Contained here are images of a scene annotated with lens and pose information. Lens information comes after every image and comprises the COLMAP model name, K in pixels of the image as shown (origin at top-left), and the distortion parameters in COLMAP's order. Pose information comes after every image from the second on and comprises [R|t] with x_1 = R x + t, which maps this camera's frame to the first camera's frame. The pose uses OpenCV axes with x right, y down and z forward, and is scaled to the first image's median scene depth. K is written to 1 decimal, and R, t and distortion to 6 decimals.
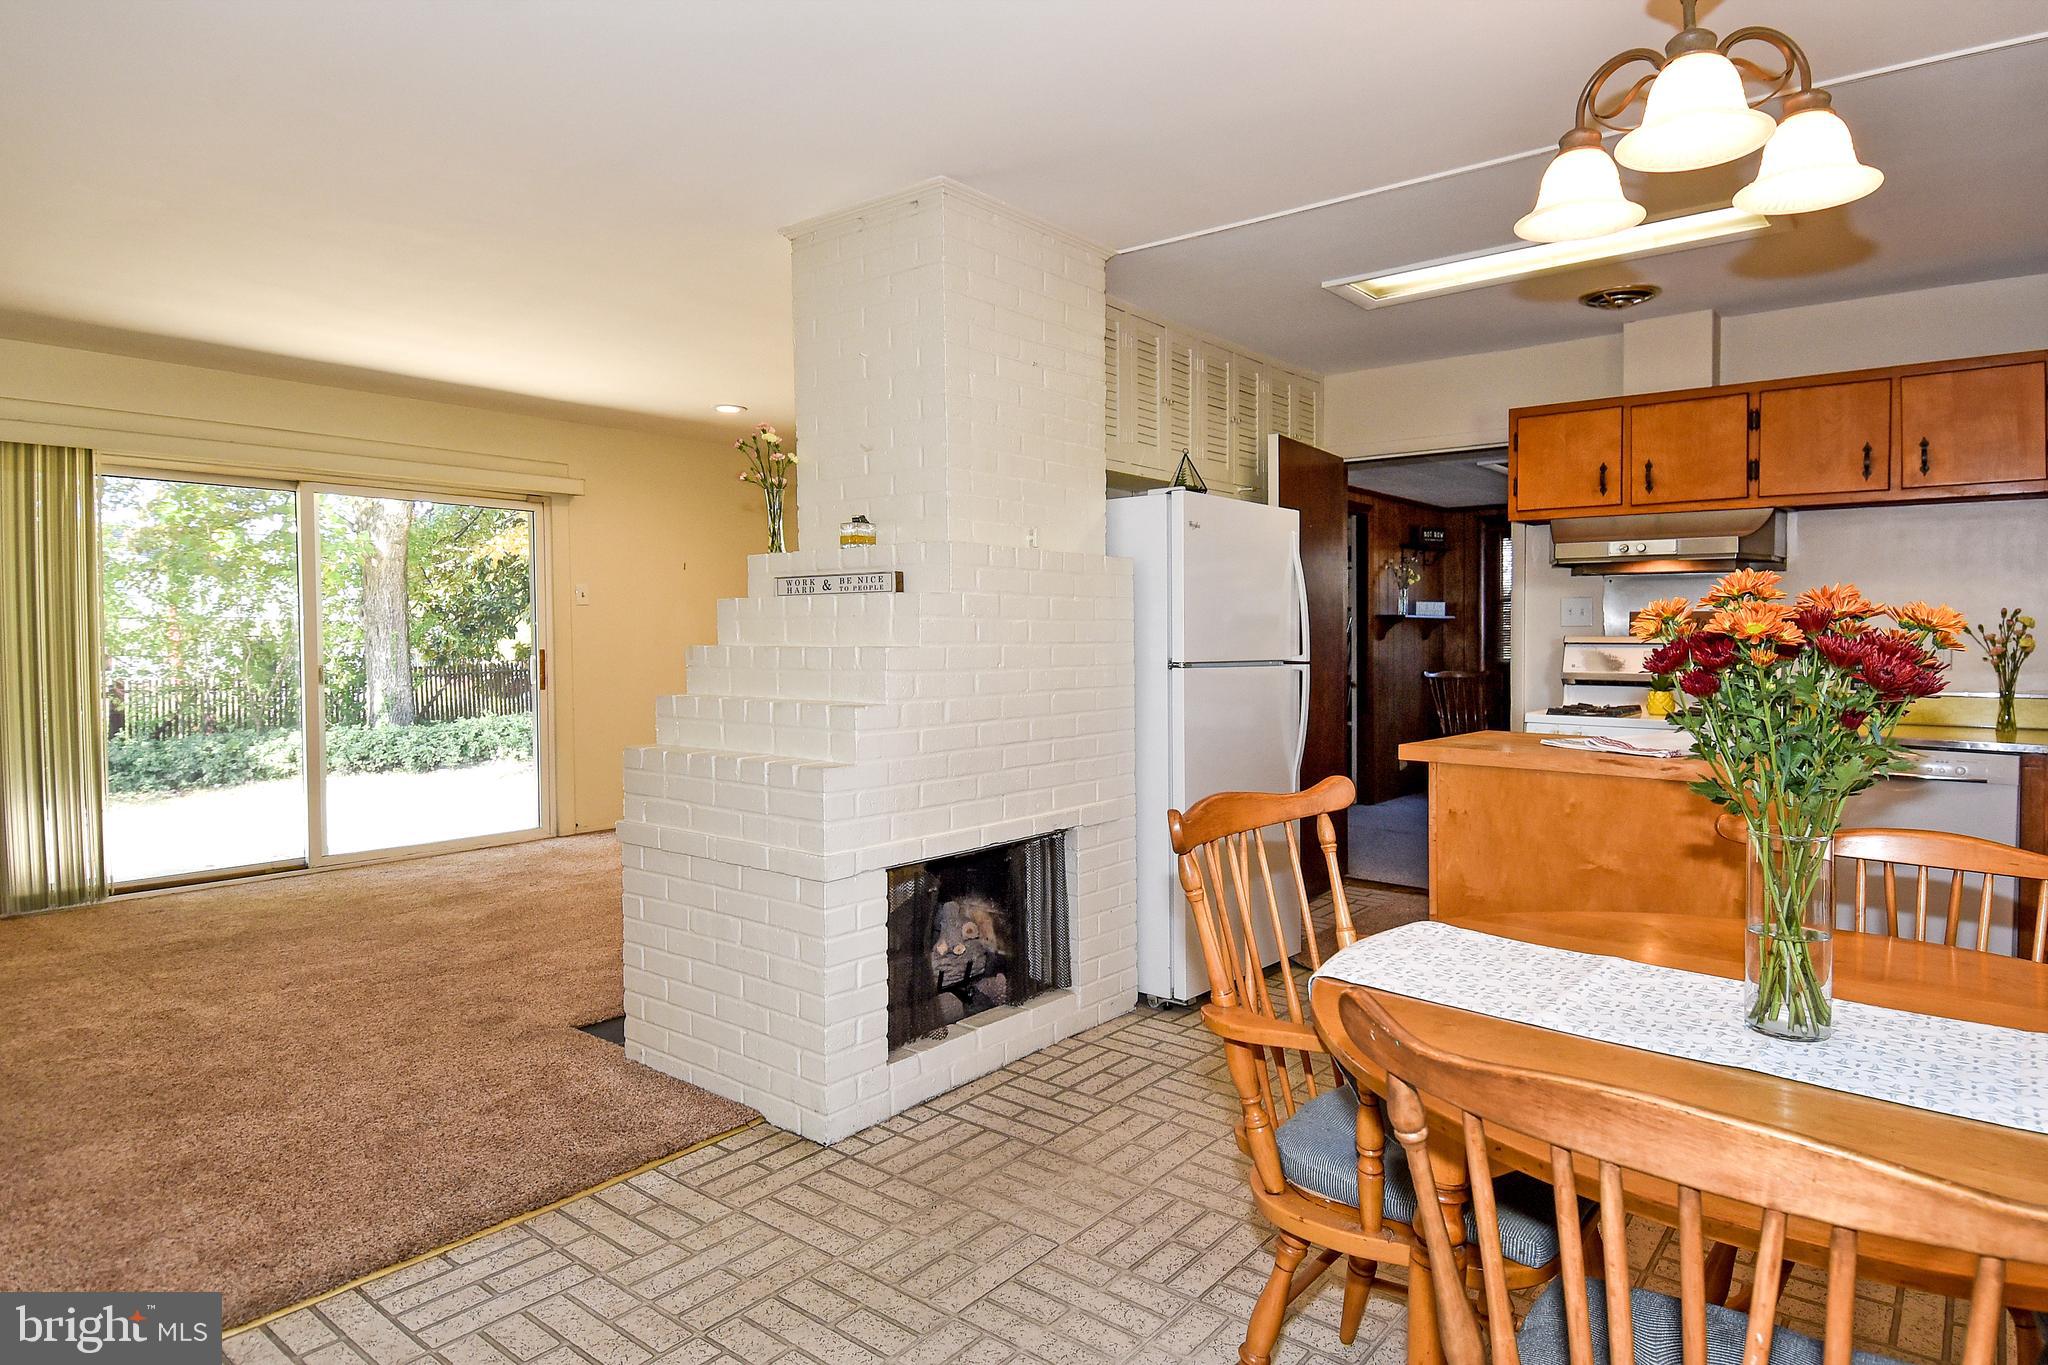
lens RADIAL K [[1174.2, 0, 1070.7], [0, 1174.2, 660.8], [0, 0, 1]] dist [0.028257, -0.000809]
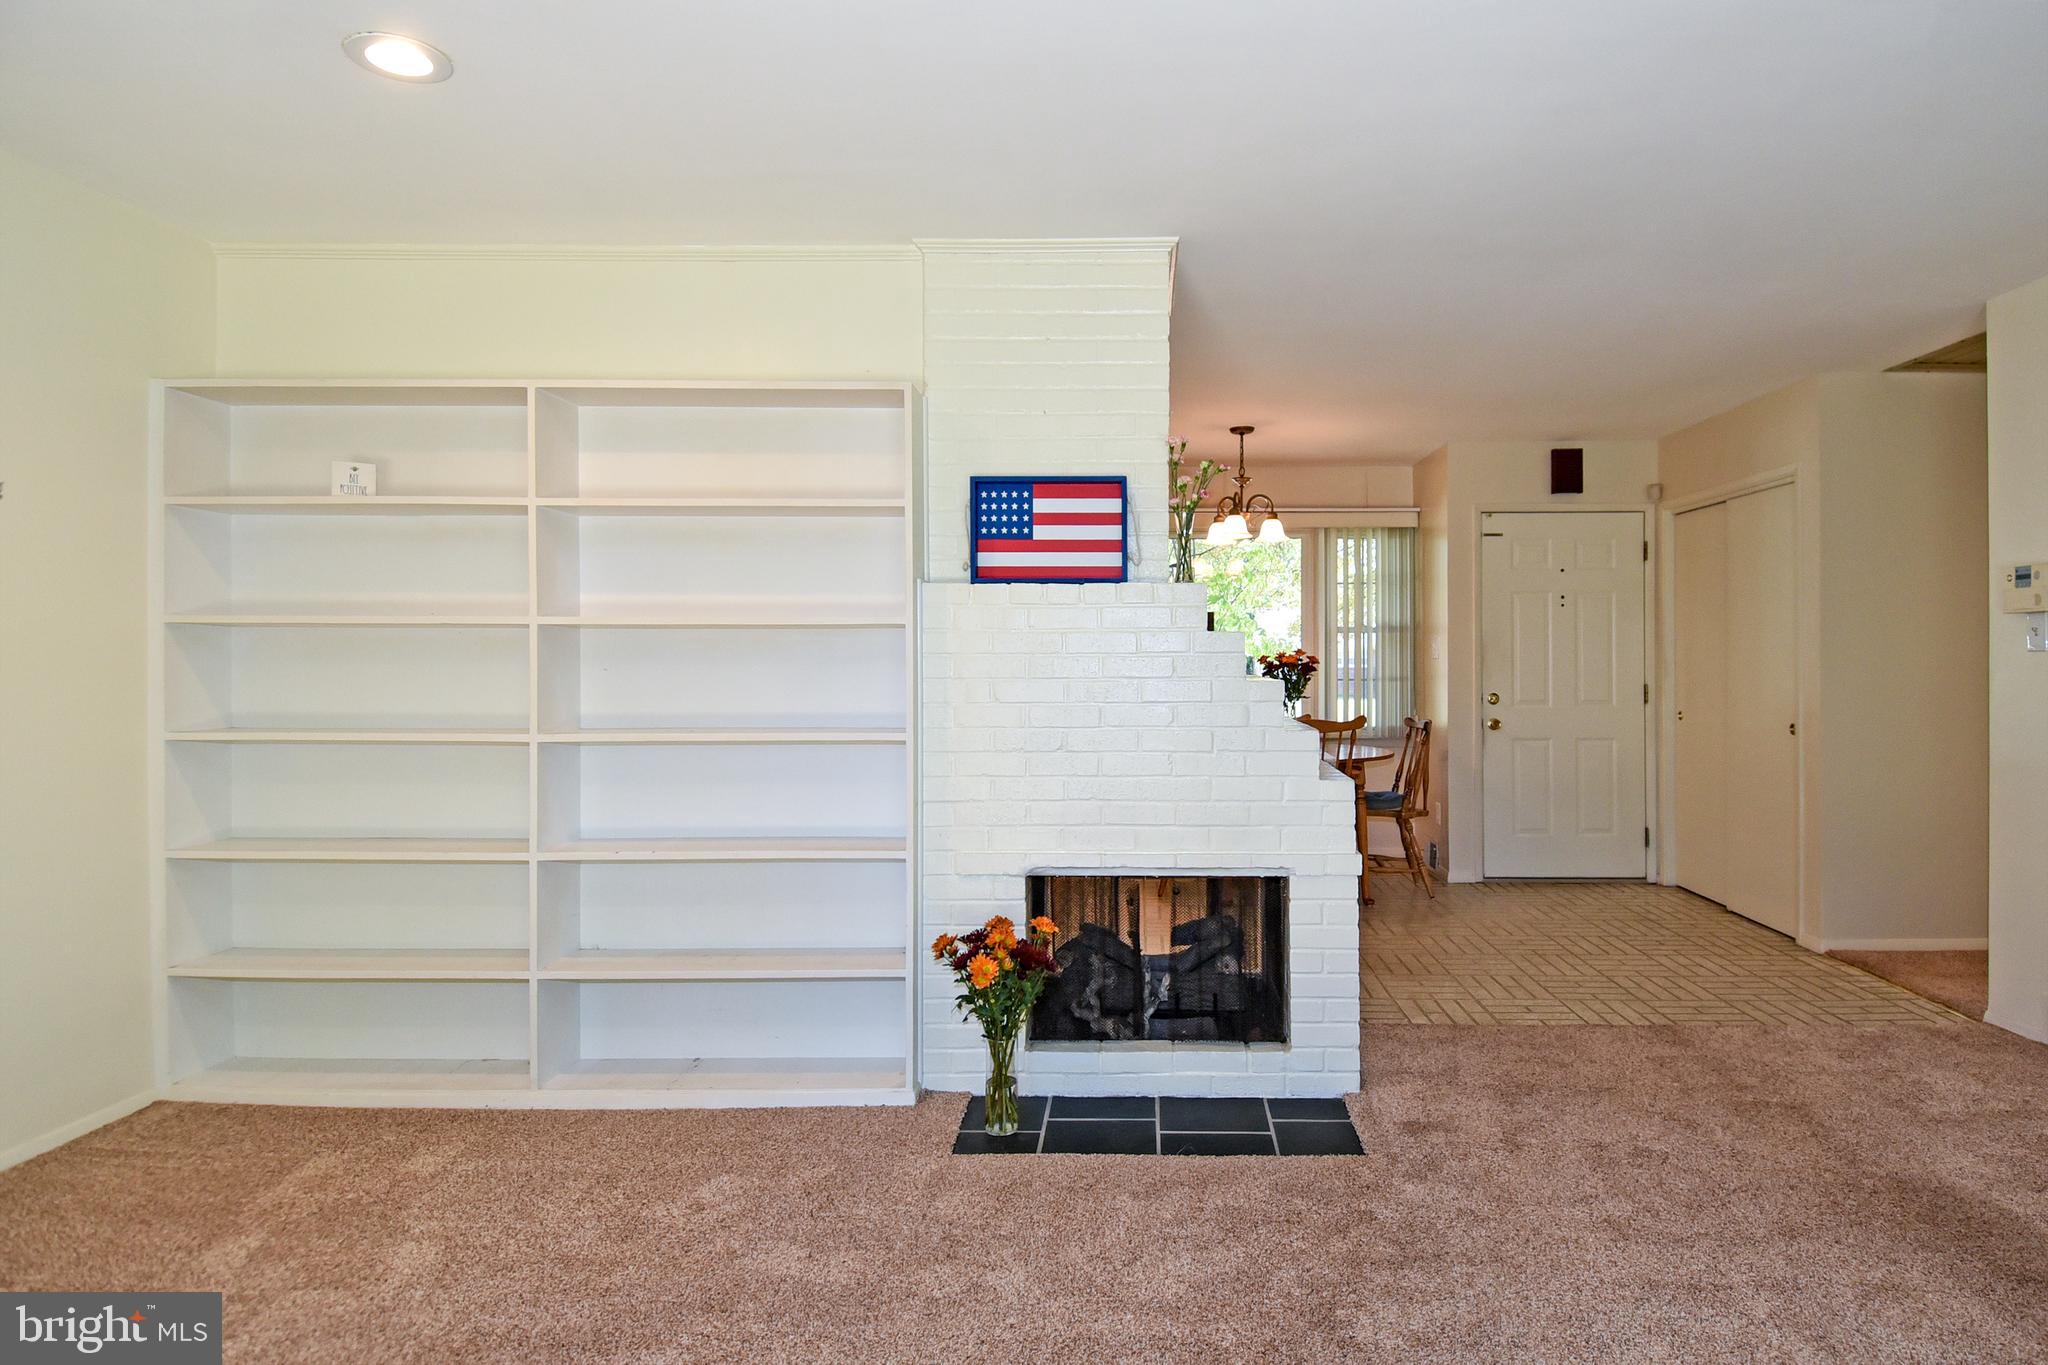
lens RADIAL K [[1119.1, 0, 1119.0], [0, 1119.1, 663.7], [0, 0, 1]] dist [0.042349, -0.052379]
pose [[-0.618131, -0.004065, 0.786064, -0.742482], [0.020865, 0.999549, 0.021576, -0.038137], [-0.785798, 0.029738, -0.617768, 1.293279]]
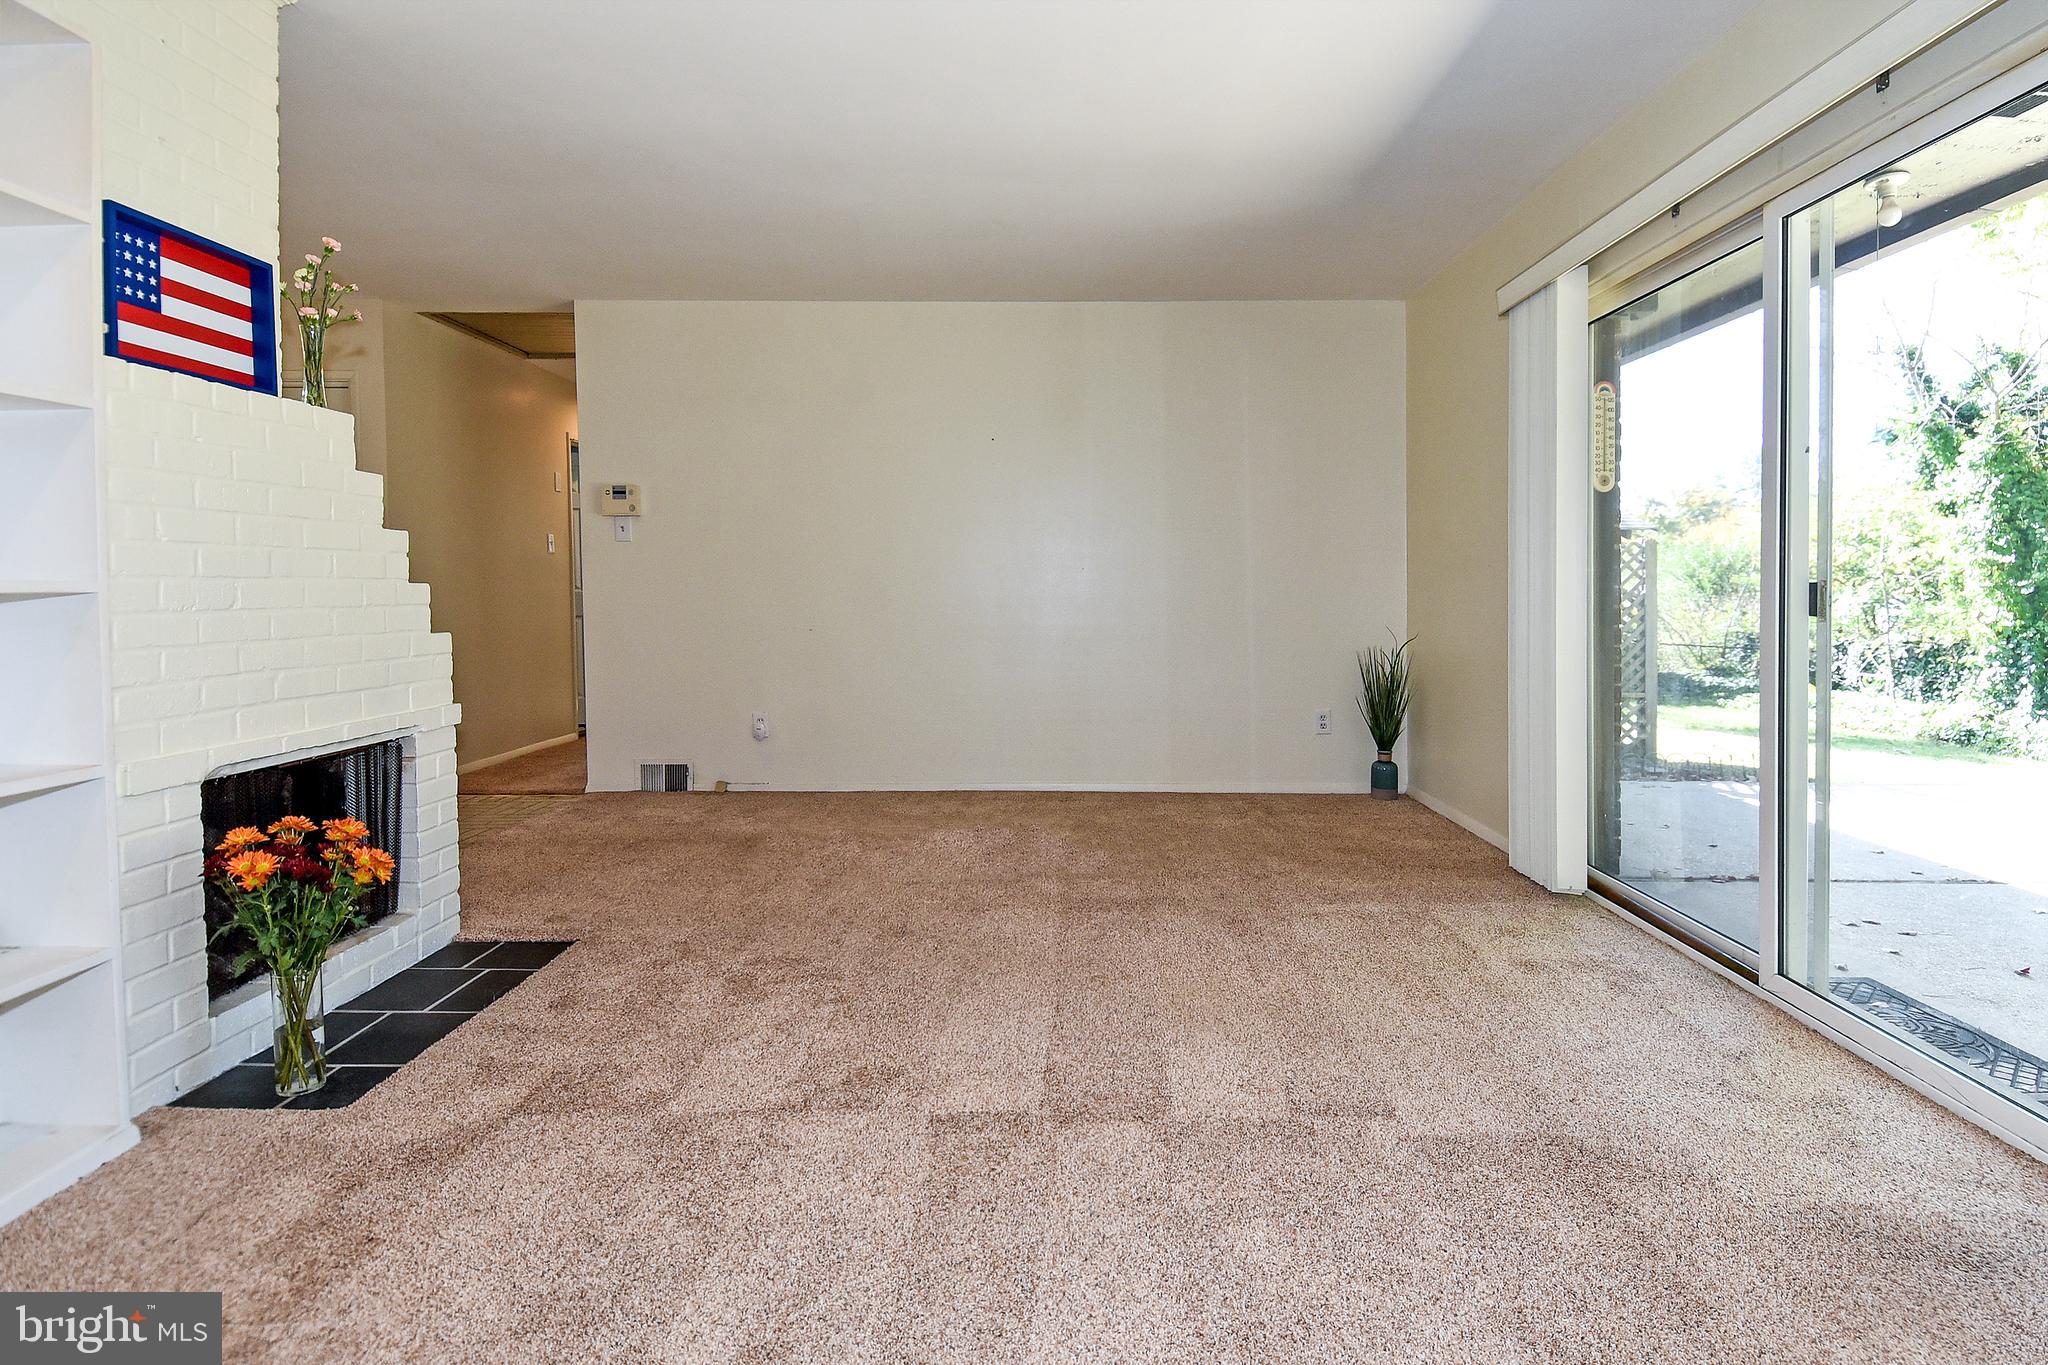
lens RADIAL K [[1099.1, 0, 1027.6], [0, 1099.1, 621.2], [0, 0, 1]] dist [0.040907, -0.047388]
pose [[-0.811929, 0.014877, -0.583566, -0.165079], [-0.016386, 0.998700, 0.048259, 0.005759], [0.583526, 0.048745, -0.810630, 1.536521]]
